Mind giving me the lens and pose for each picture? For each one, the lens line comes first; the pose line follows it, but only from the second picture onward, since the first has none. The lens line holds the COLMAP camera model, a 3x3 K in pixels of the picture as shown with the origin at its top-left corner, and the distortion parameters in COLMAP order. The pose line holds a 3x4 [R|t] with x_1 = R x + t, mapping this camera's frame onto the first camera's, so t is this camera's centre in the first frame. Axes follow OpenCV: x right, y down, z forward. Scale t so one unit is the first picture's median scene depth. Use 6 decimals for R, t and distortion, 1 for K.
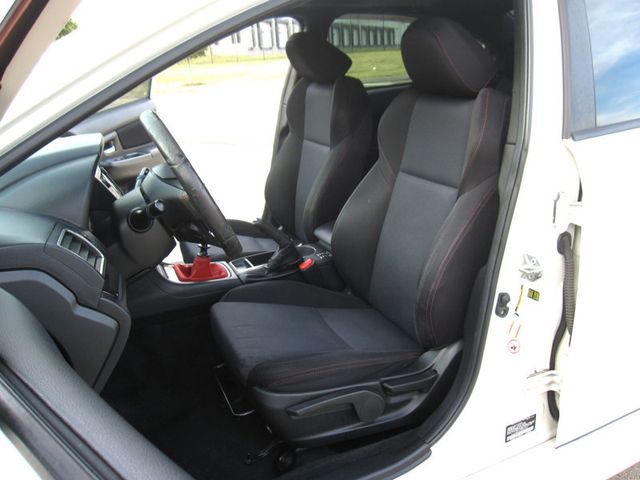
lens RADIAL K [[529.5, 0, 330.9], [0, 529.5, 235.3], [0, 0, 1]] dist [-0.064577, 0.019357]
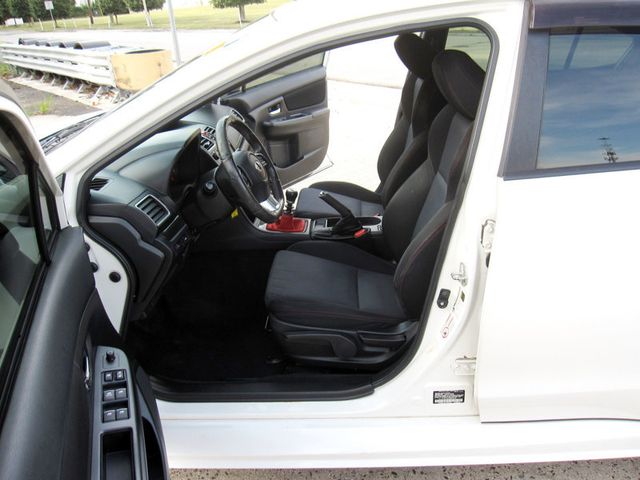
lens RADIAL K [[529.5, 0, 330.9], [0, 529.5, 235.3], [0, 0, 1]] dist [-0.064577, 0.019357]
pose [[0.898123, 0.184989, -0.398941, 0.531975], [-0.137816, 0.979916, 0.144126, -0.152323], [0.417590, -0.074462, 0.905579, -0.232289]]
